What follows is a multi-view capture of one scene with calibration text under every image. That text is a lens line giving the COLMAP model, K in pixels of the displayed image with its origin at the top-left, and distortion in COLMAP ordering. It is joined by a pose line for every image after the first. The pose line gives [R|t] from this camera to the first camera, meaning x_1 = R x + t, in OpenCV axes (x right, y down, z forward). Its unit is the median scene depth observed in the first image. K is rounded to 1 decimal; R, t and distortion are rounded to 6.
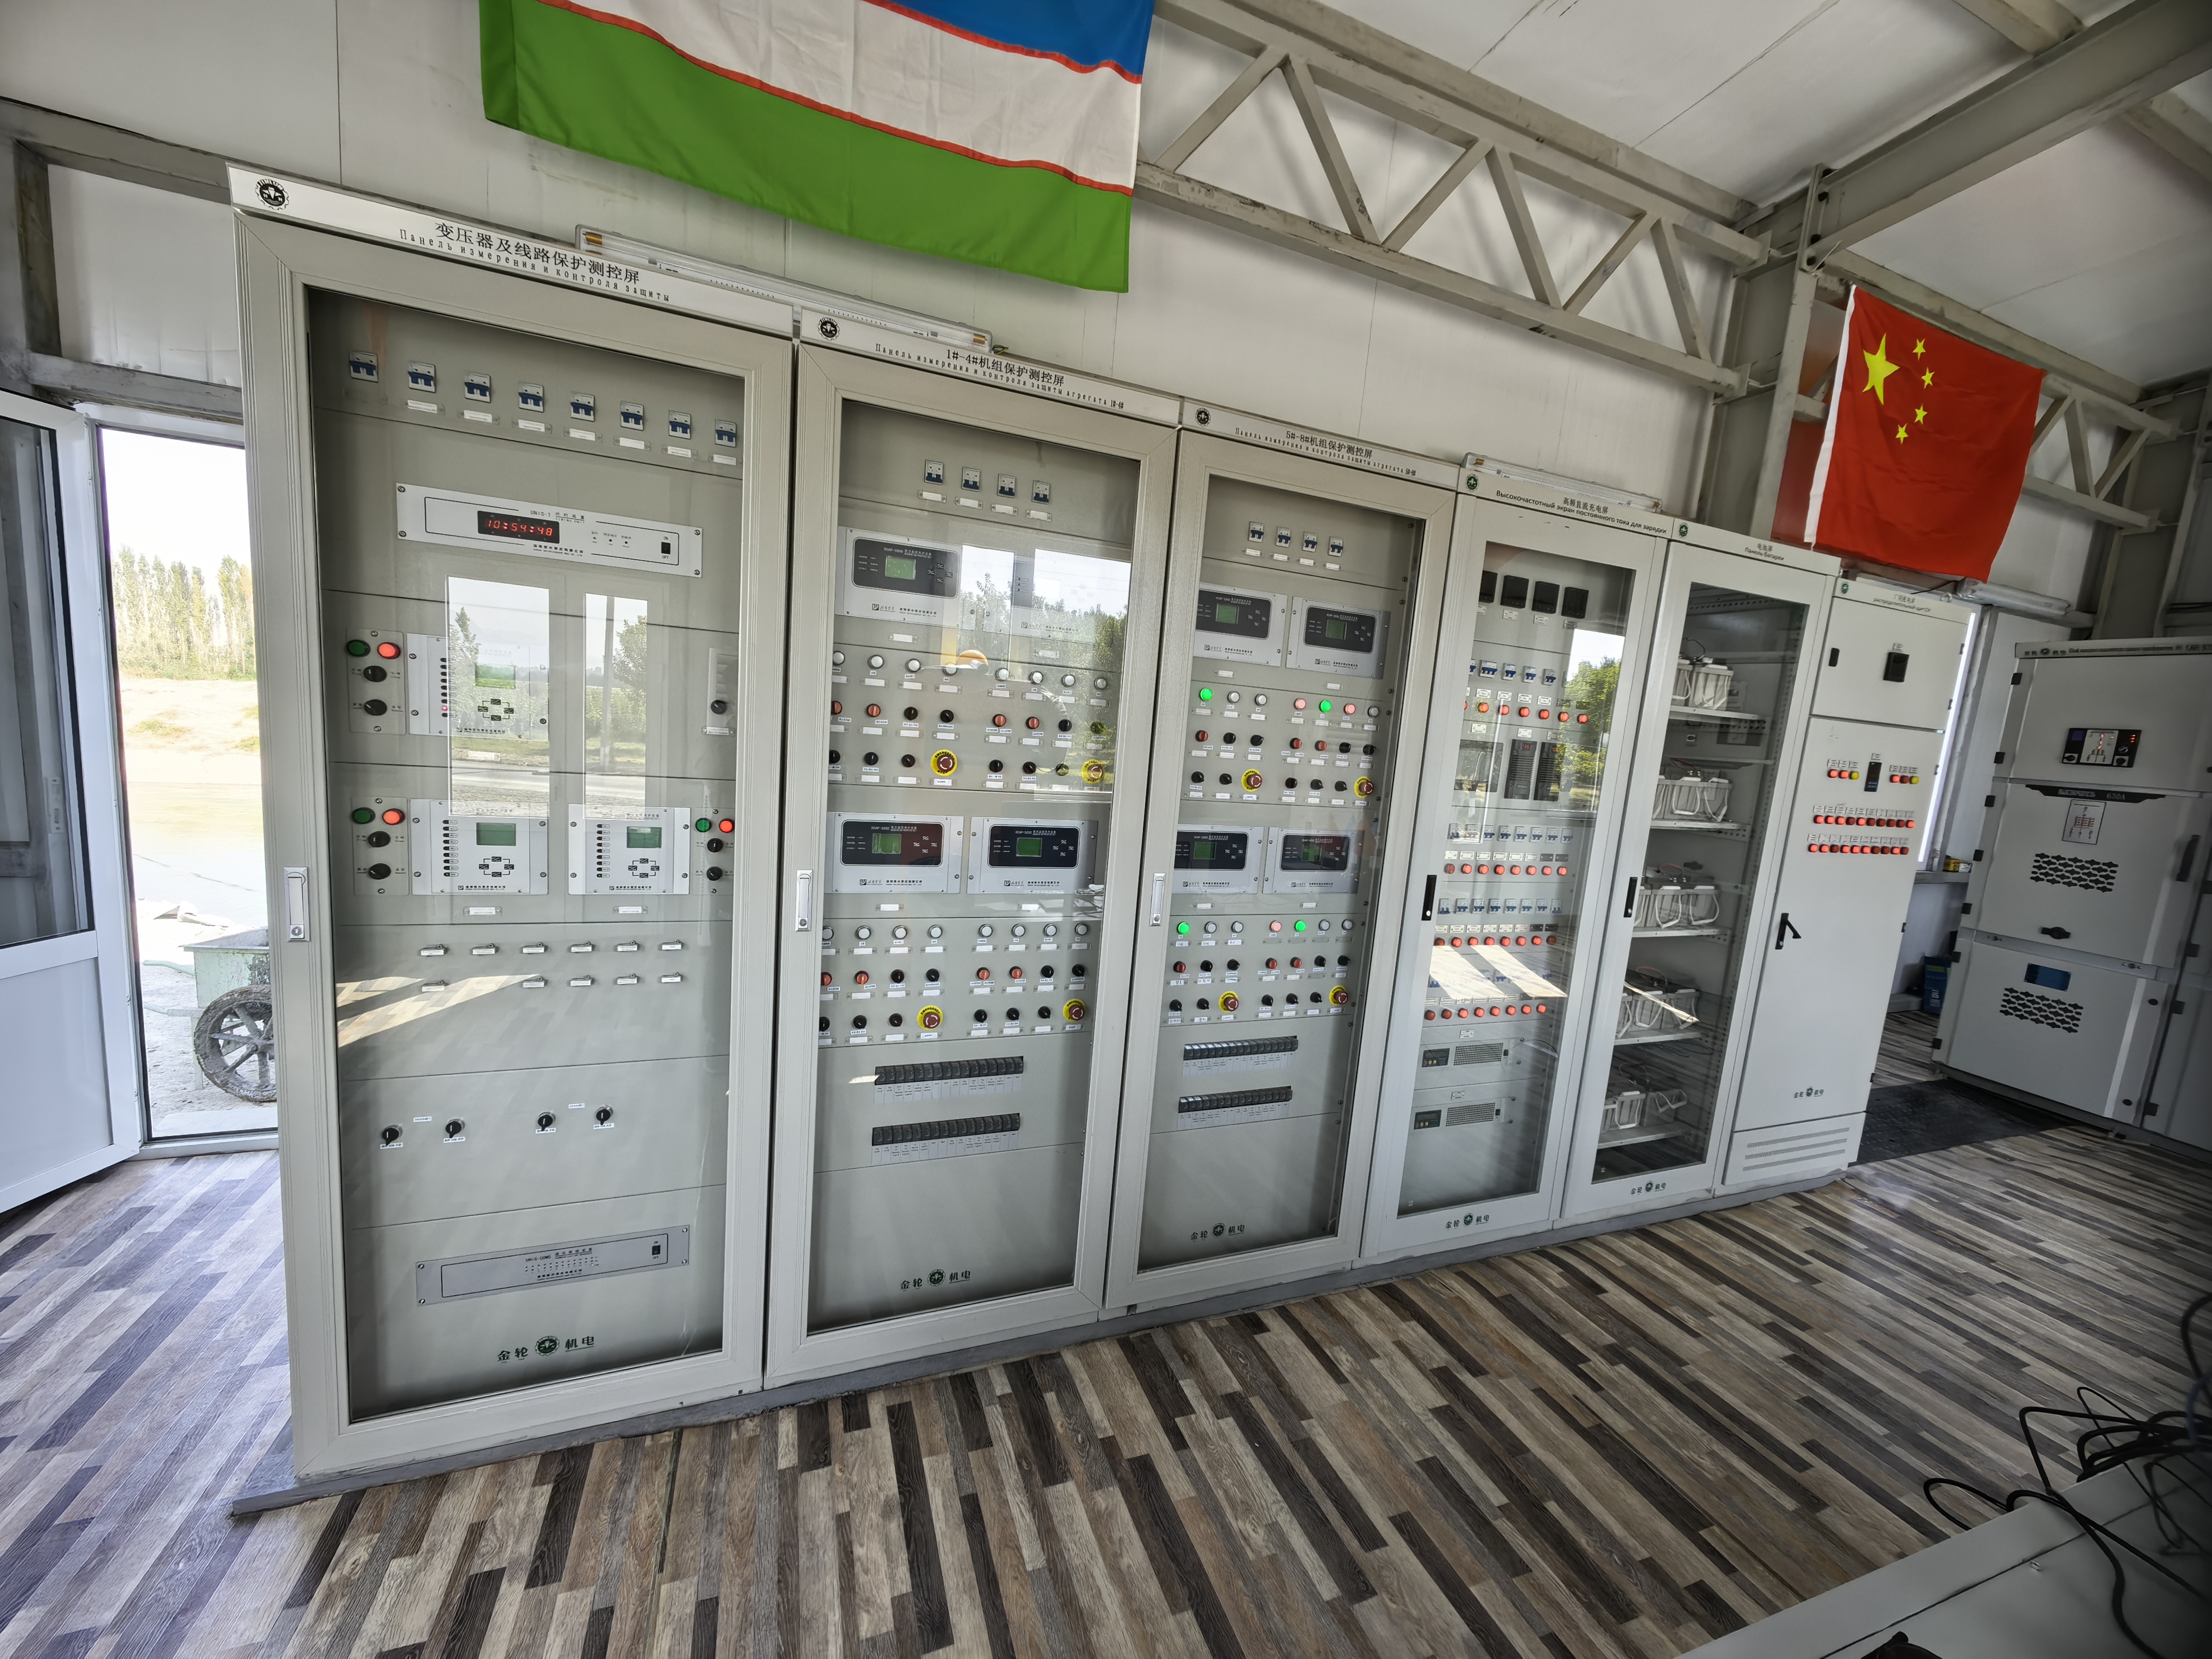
lens RADIAL K [[849.9, 0, 1114.5], [0, 849.9, 832.3], [0, 0, 1]] dist [0.003245, 0.000210]
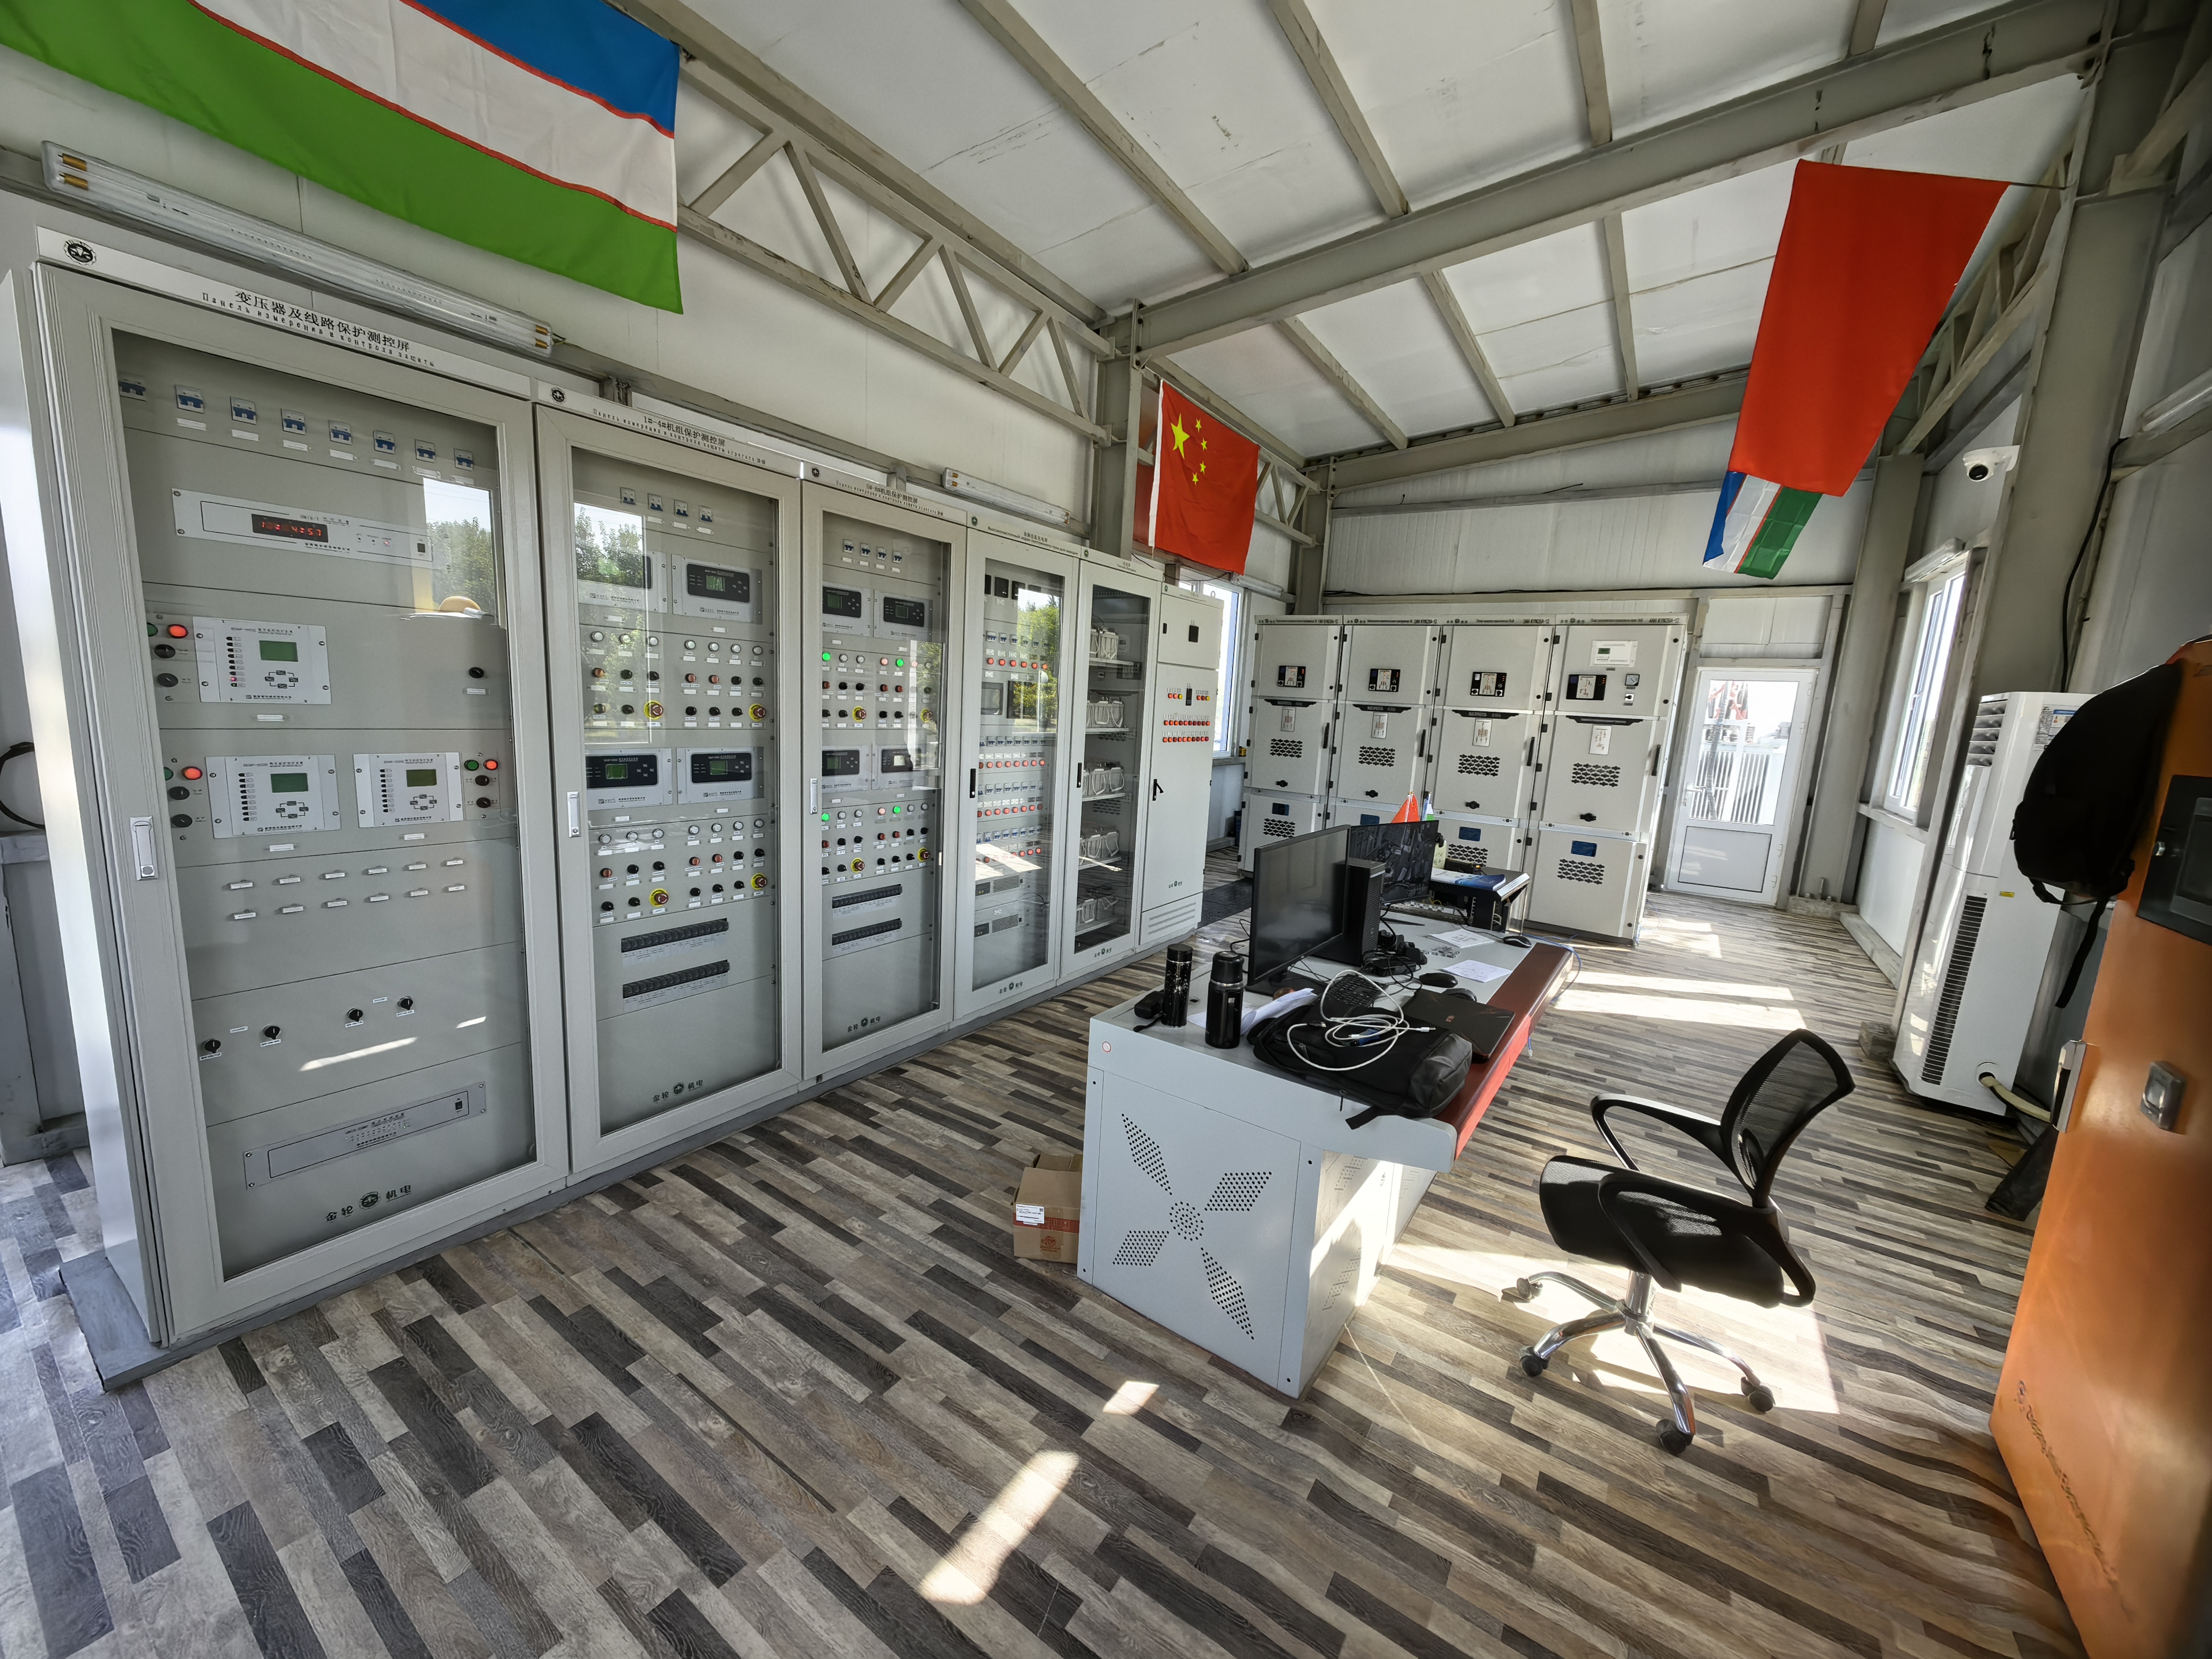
lens RADIAL K [[849.9, 0, 1114.5], [0, 849.9, 832.3], [0, 0, 1]] dist [0.003245, 0.000210]
pose [[0.820739, -0.124482, 0.557576, -0.280661], [0.086059, 0.991775, 0.094742, 0.036448], [-0.564784, -0.029774, 0.824702, -0.417307]]
